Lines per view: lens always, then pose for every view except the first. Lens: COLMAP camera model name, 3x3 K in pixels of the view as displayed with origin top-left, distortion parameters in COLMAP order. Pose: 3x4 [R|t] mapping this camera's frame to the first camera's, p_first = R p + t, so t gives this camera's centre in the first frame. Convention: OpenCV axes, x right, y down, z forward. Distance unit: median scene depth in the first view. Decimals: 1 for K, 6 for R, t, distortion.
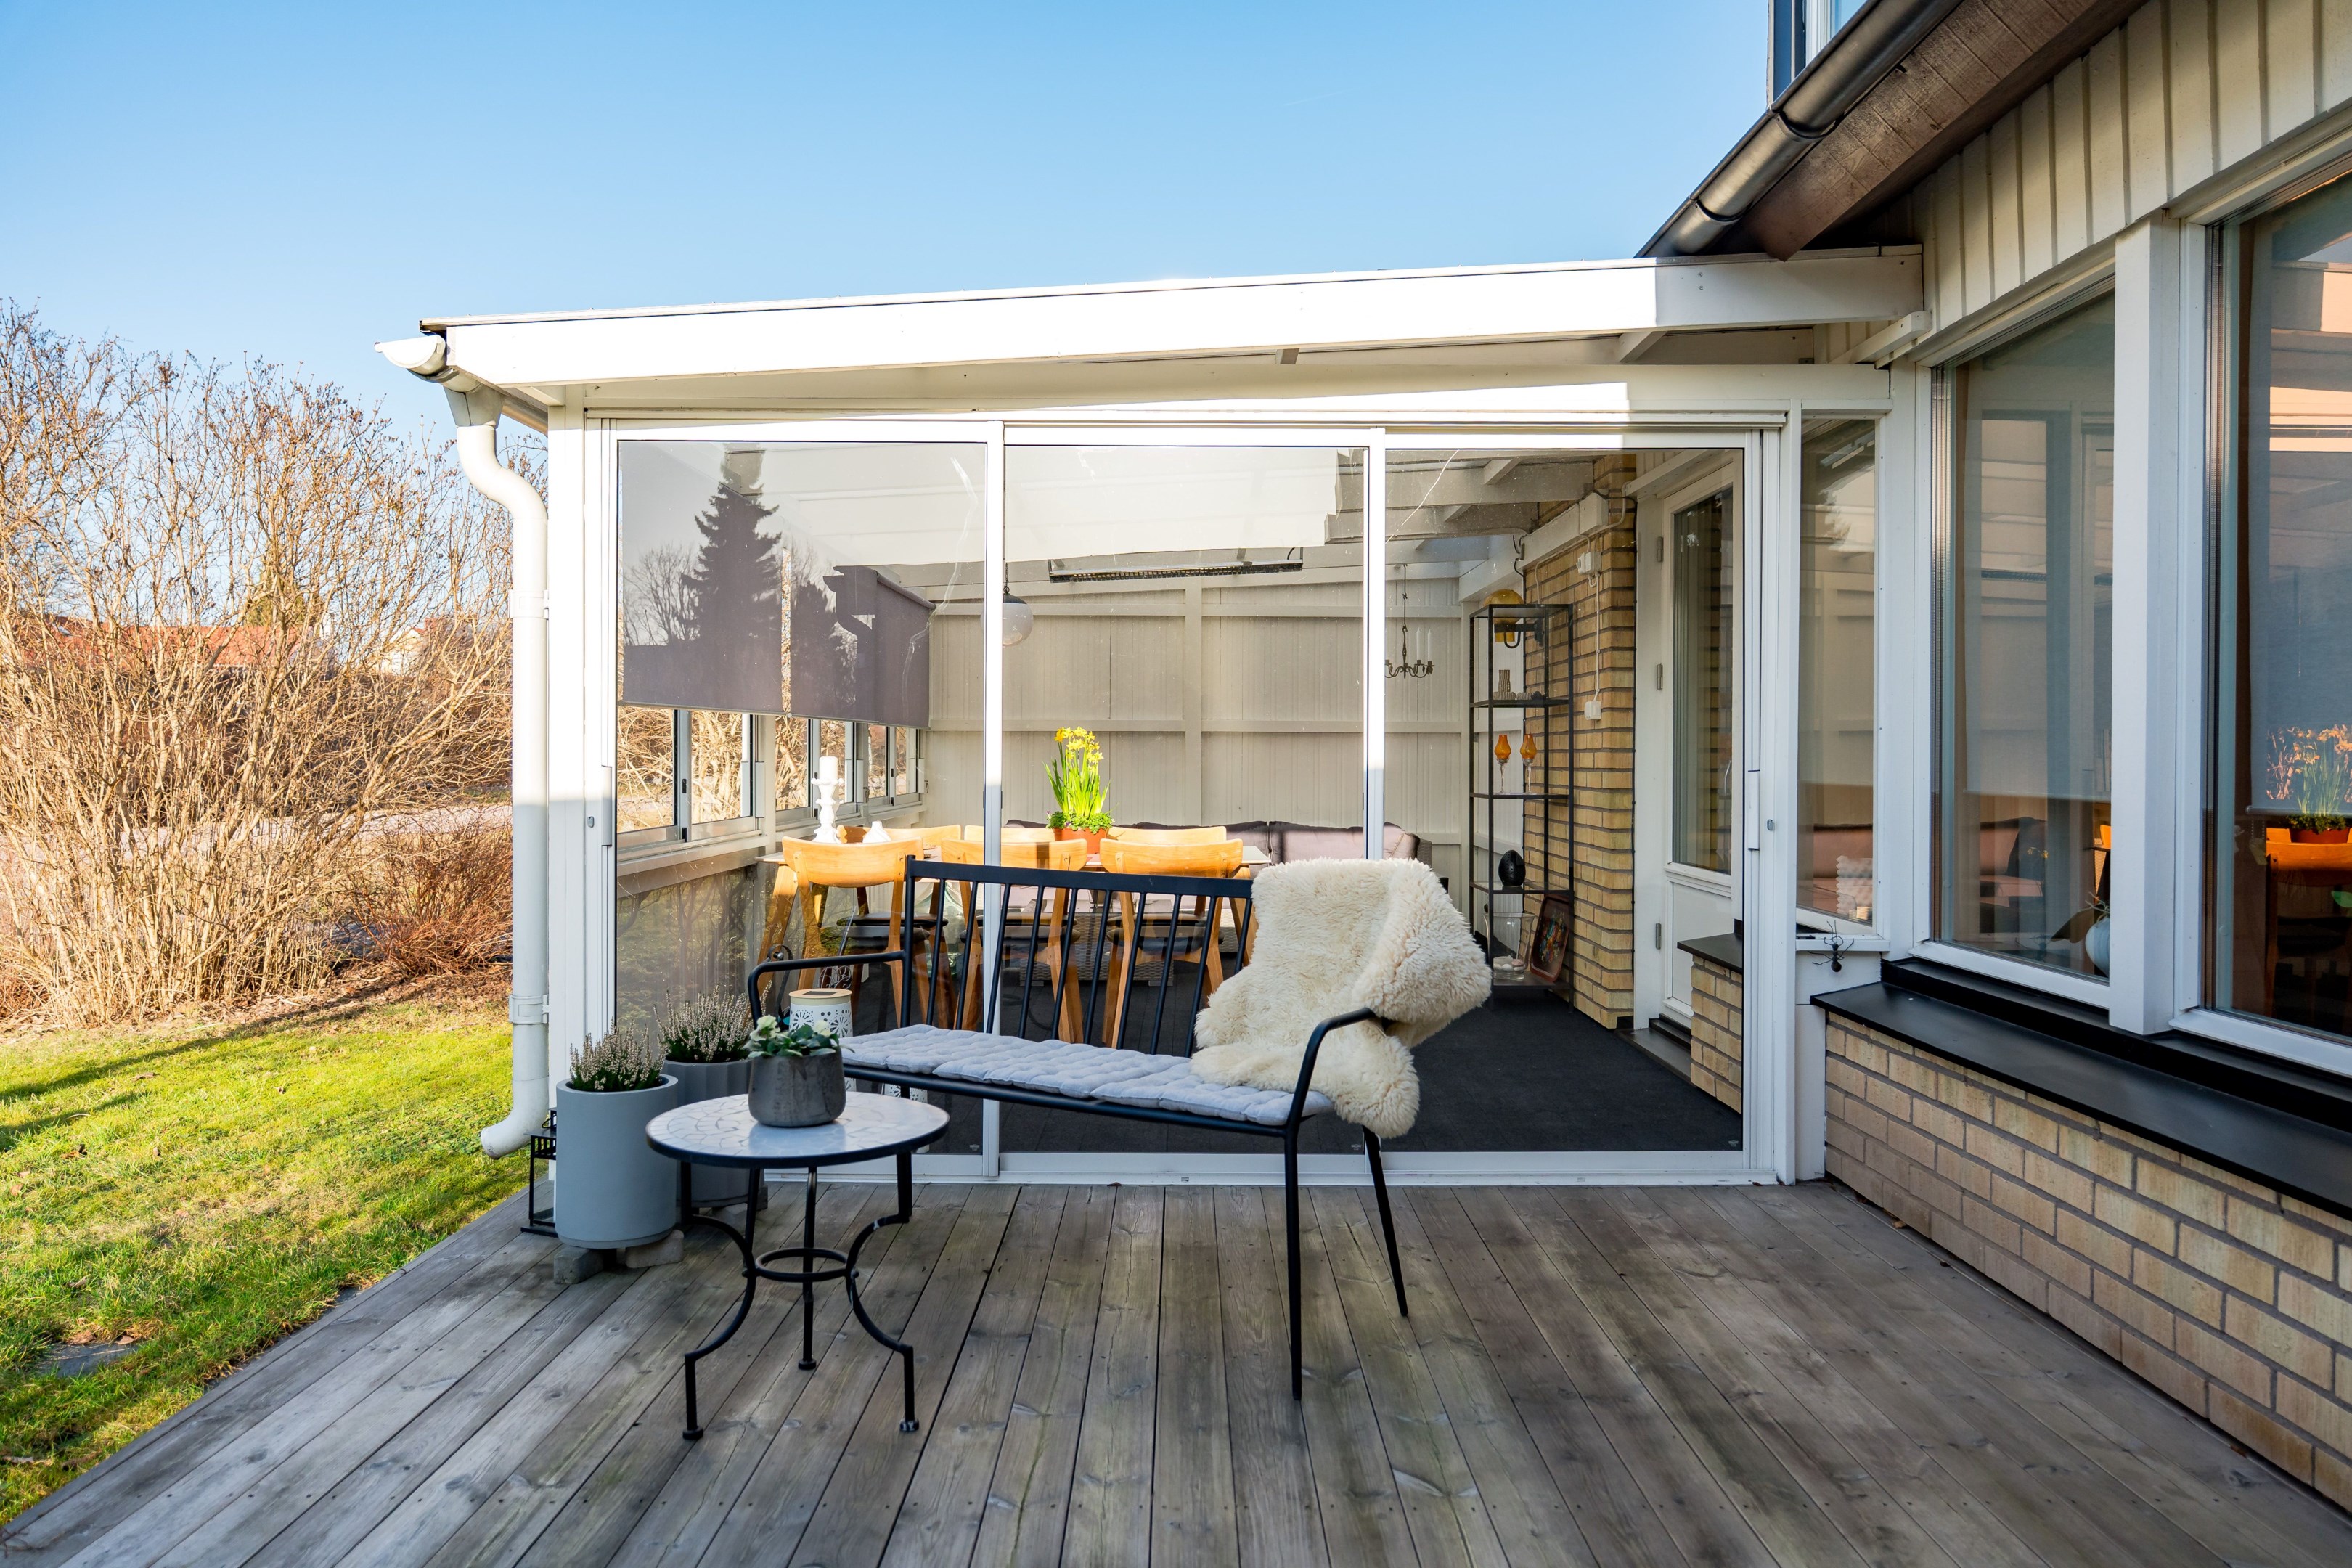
lens RADIAL K [[1588.4, 0, 1177.0], [0, 1588.4, 775.2], [0, 0, 1]] dist [-0.007365, -0.002952]
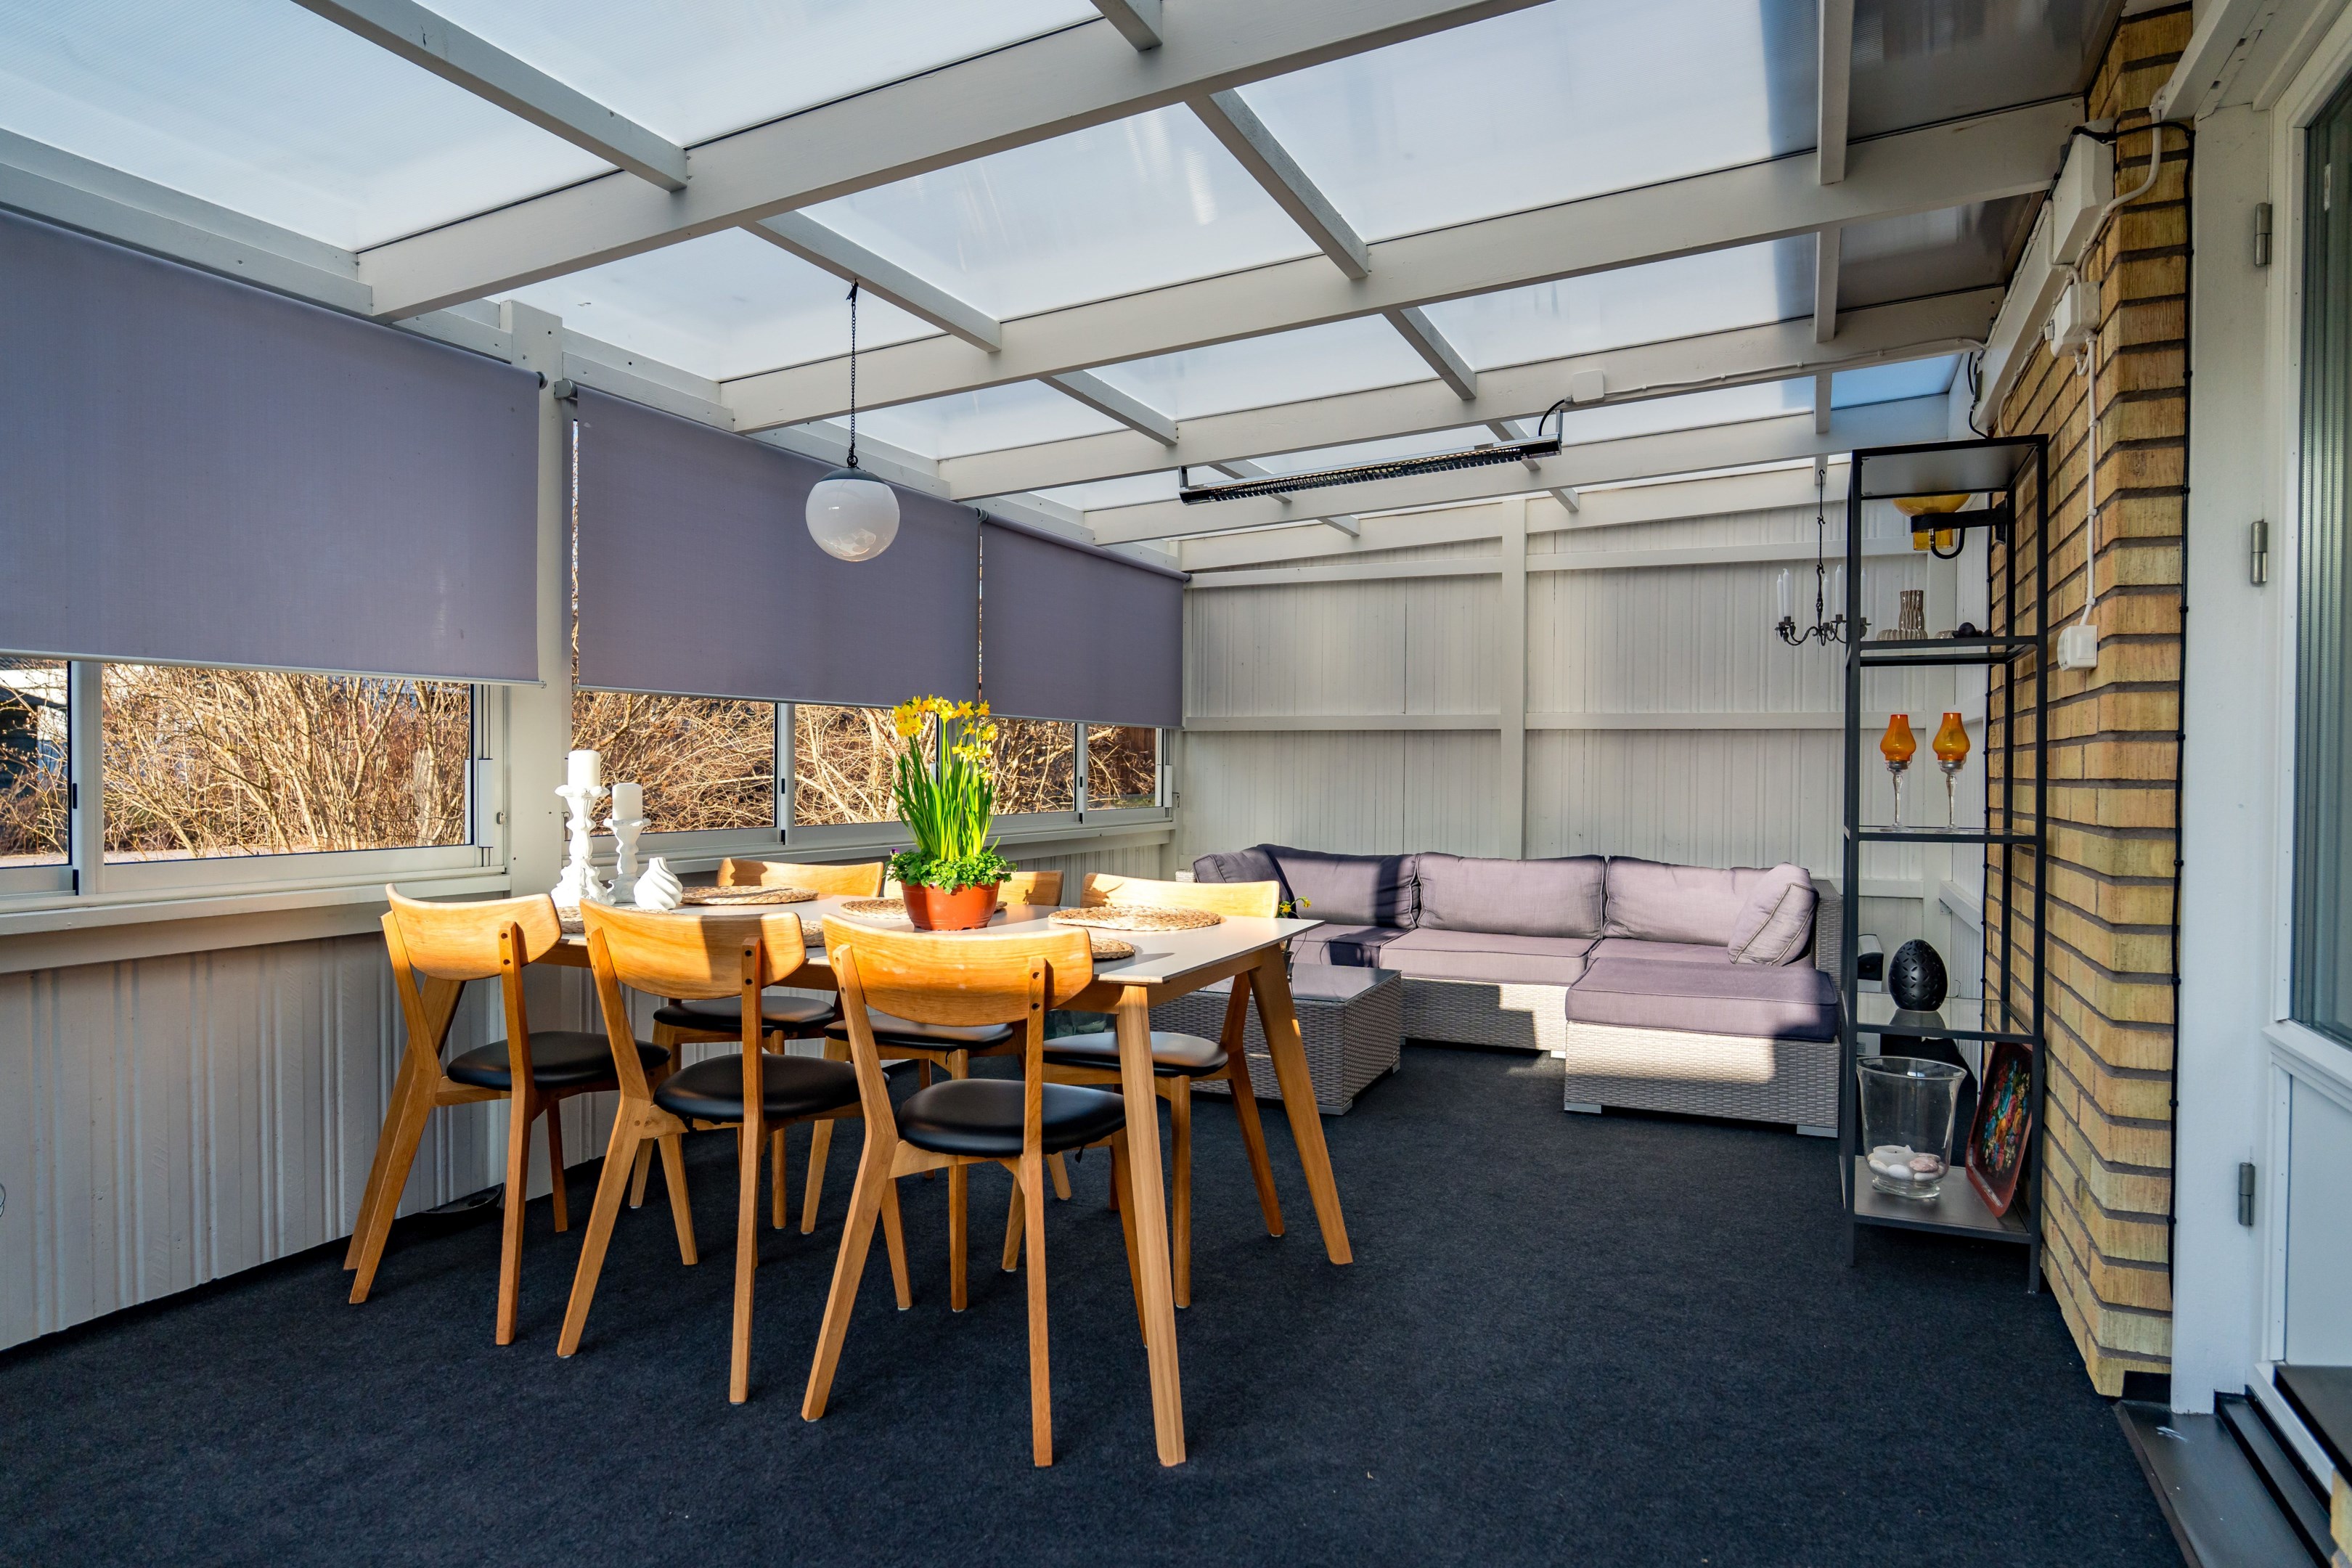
lens RADIAL K [[1371.6, 0, 1172.5], [0, 1371.6, 789.2], [0, 0, 1]] dist [-0.008016, -0.002344]
pose [[0.917184, 0.010202, -0.398334, 0.187367], [-0.009980, 0.999947, 0.002631, -0.000176], [0.398339, 0.001562, 0.917237, 0.566127]]
